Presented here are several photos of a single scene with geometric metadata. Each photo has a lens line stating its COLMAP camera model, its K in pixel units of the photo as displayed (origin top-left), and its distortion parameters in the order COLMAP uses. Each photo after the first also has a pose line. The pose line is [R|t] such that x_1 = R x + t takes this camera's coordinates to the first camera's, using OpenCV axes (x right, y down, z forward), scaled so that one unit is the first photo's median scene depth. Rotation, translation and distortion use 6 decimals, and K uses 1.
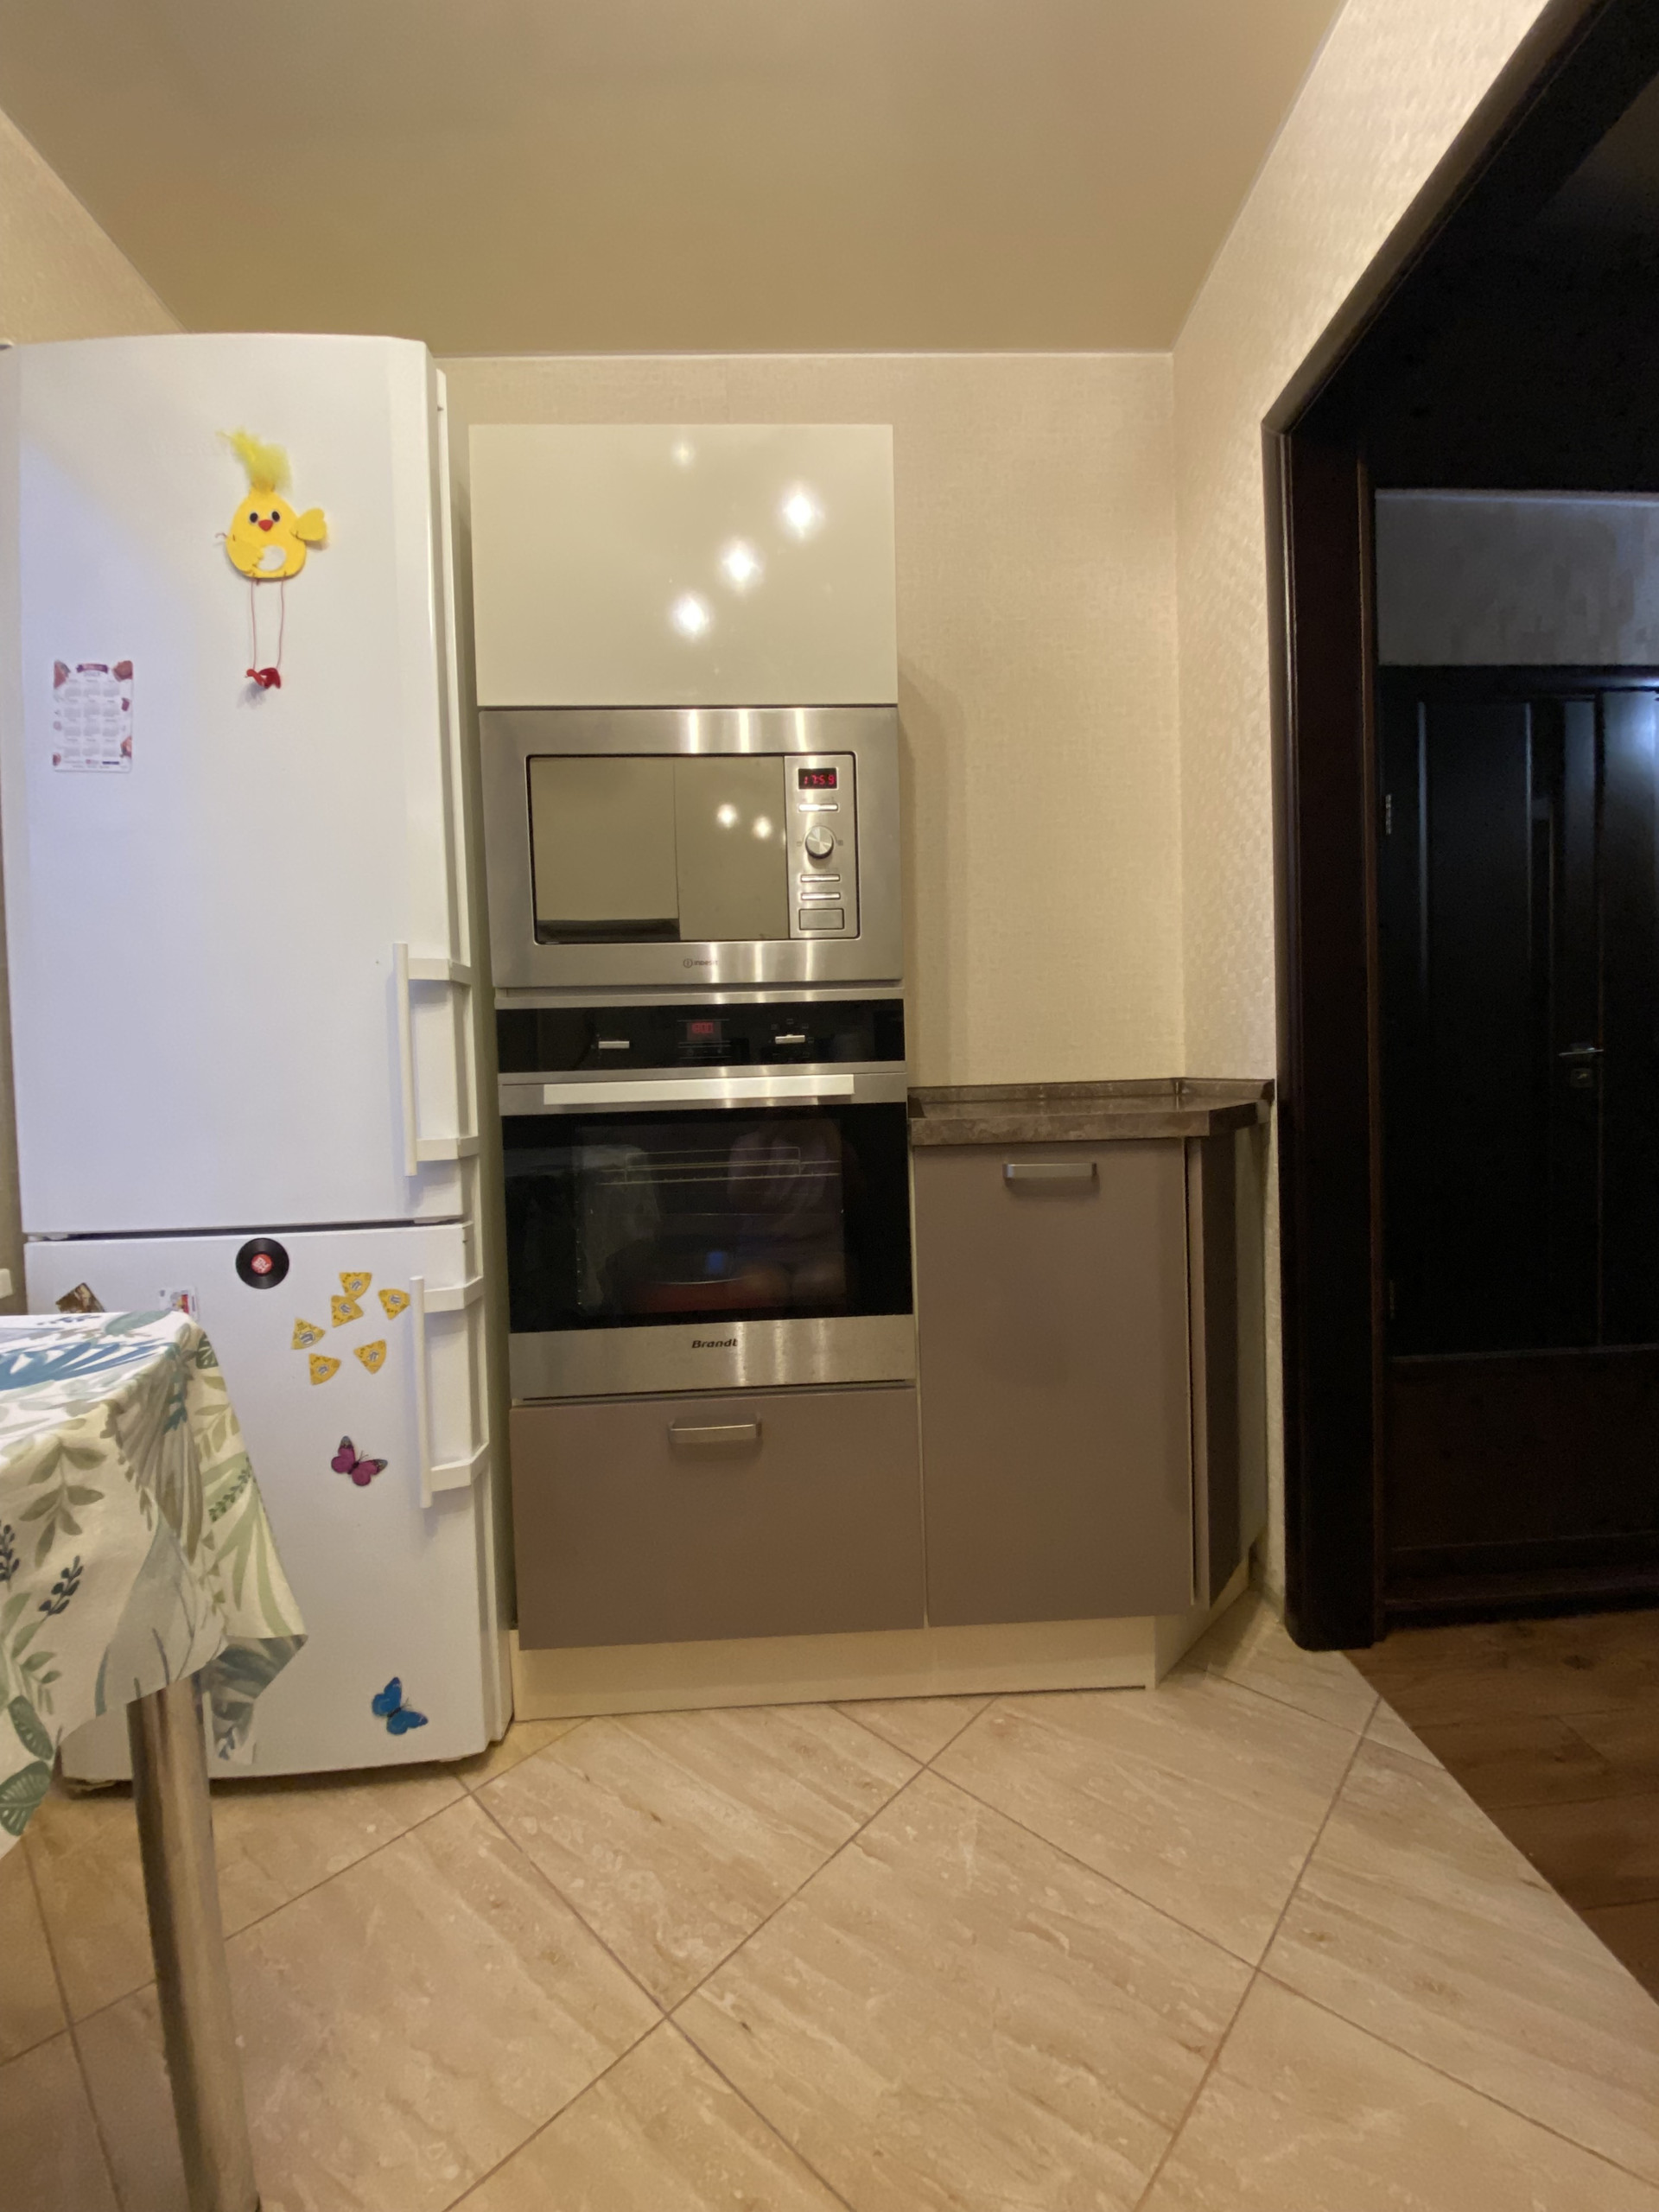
lens RADIAL K [[891.0, 0, 831.2], [0, 891.0, 1103.3], [0, 0, 1]] dist [0.014141, -0.018433]
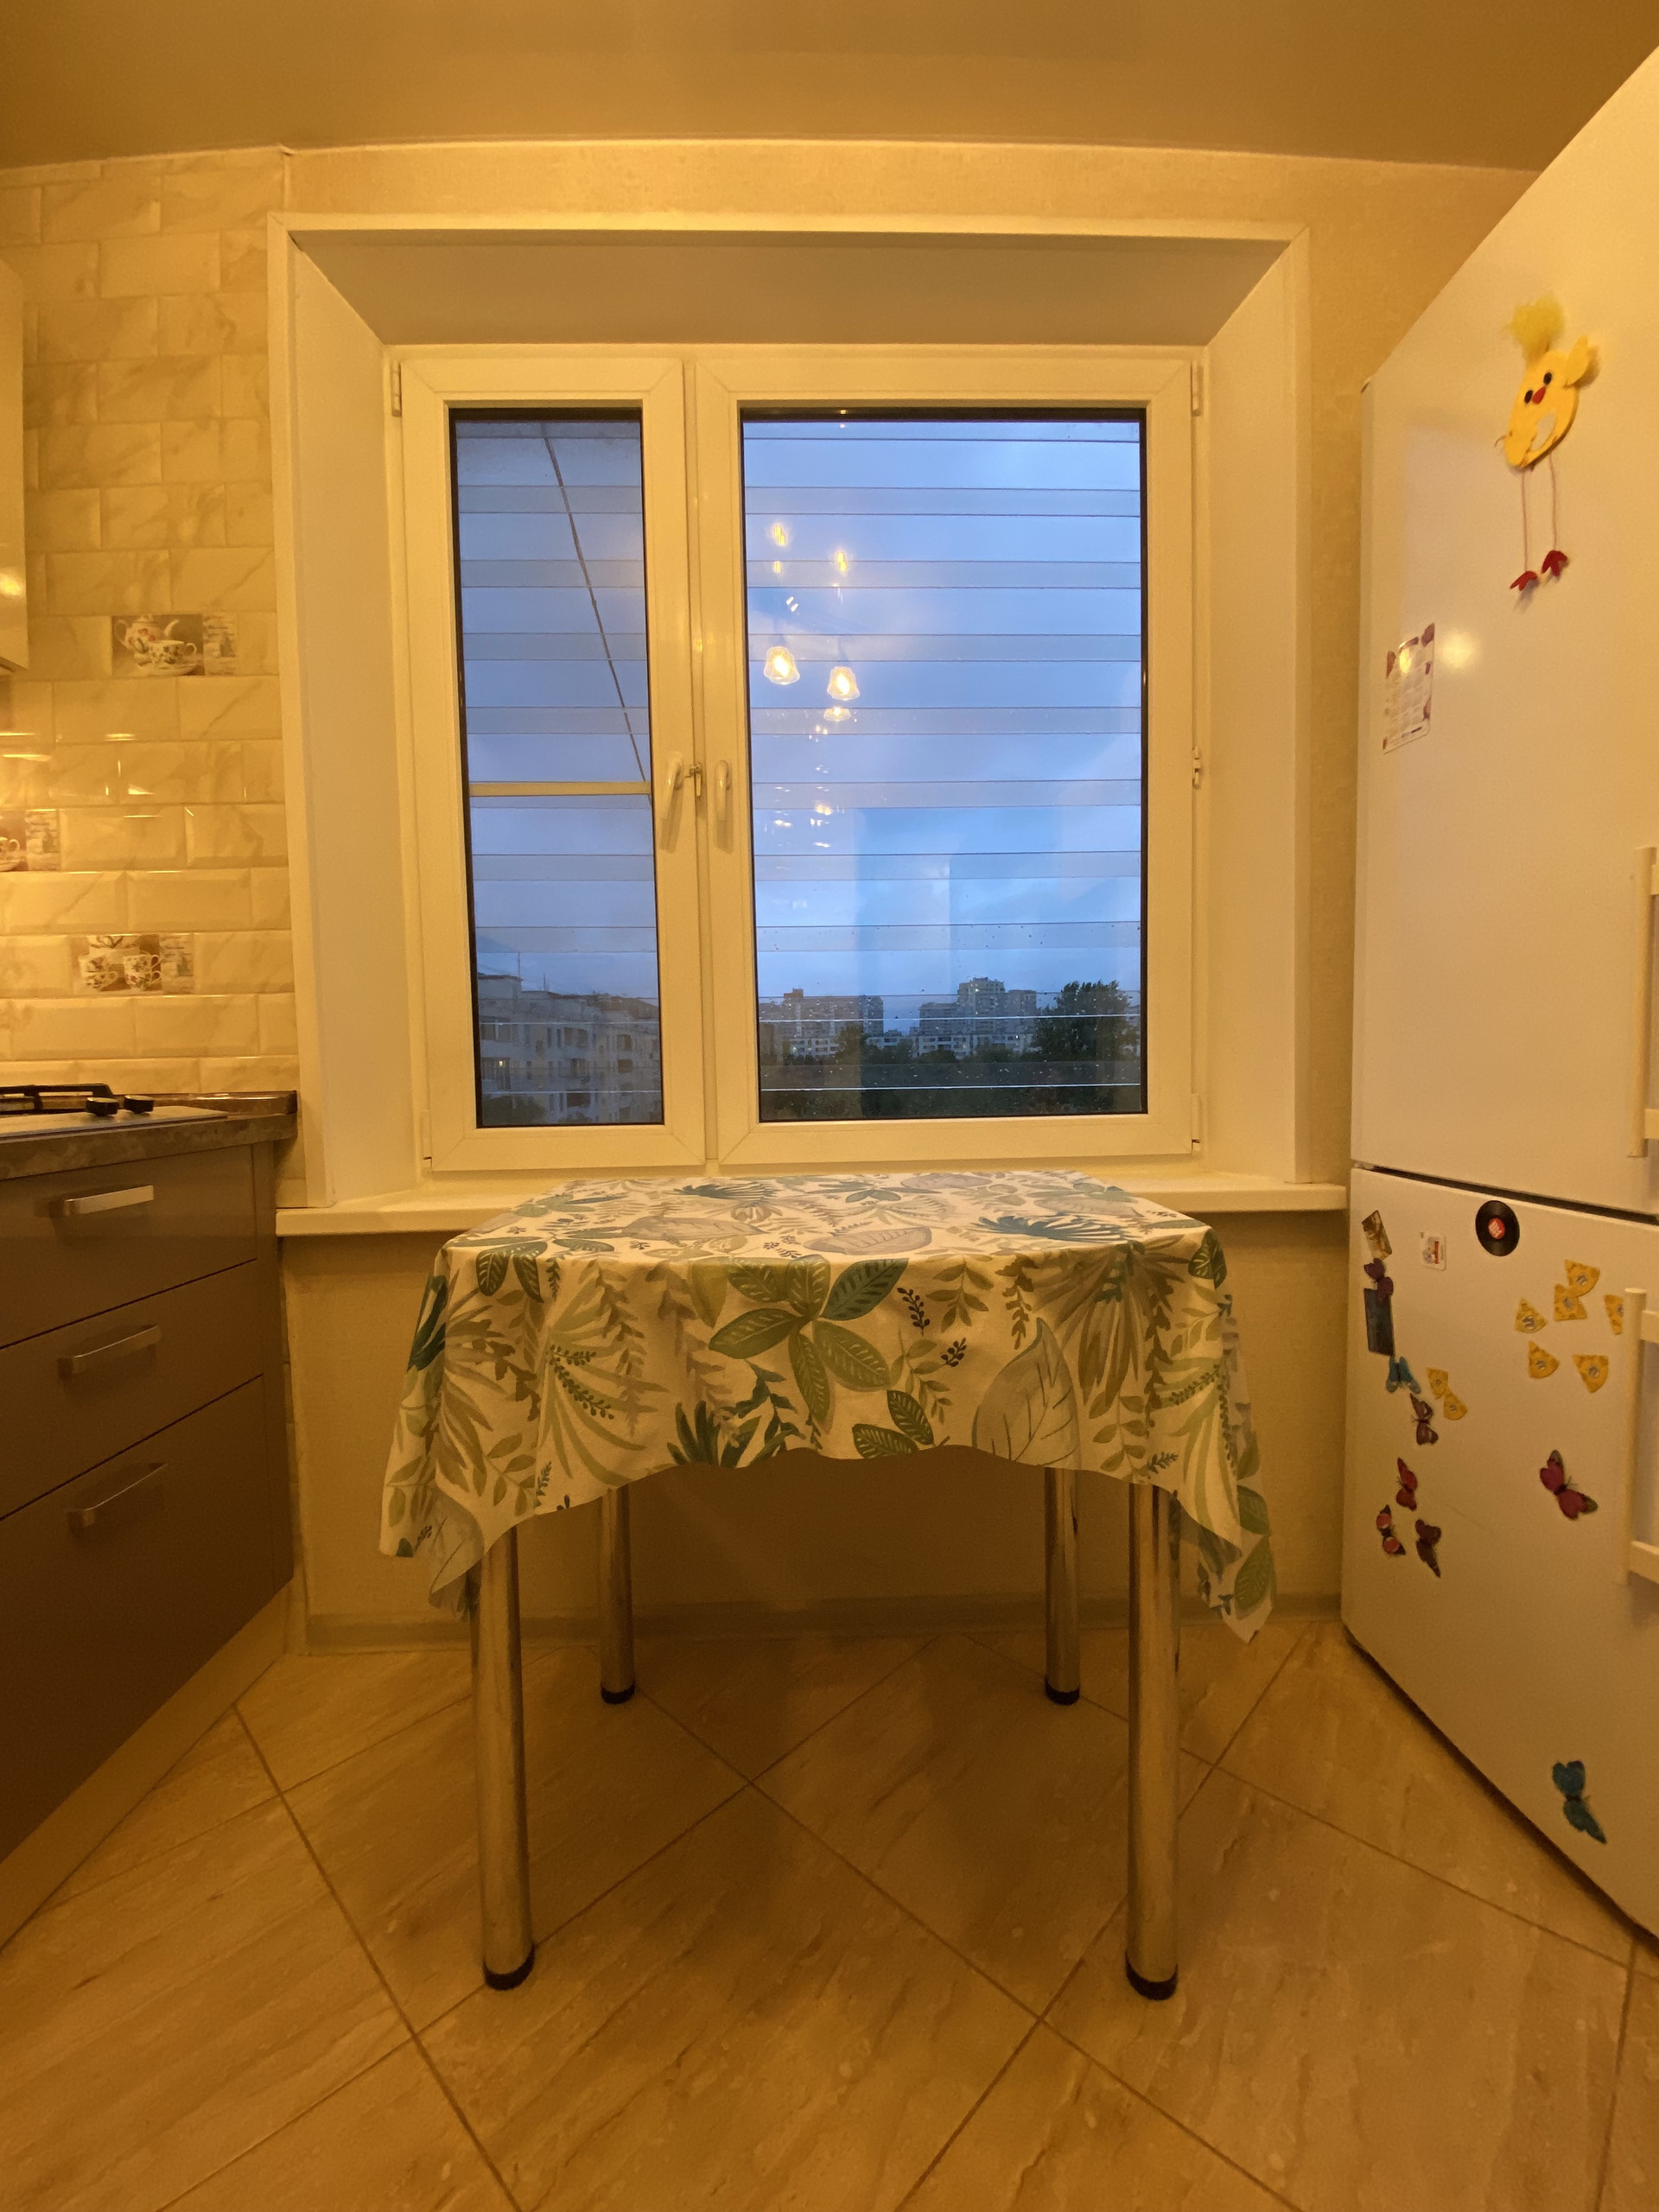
lens RADIAL K [[889.6, 0, 831.4], [0, 889.6, 1103.5], [0, 0, 1]] dist [0.017451, -0.020273]
pose [[-0.022049, 0.078787, -0.996648, 0.297497], [-0.016426, 0.996727, 0.079157, -0.012060], [0.999622, 0.018117, -0.020683, 0.332478]]
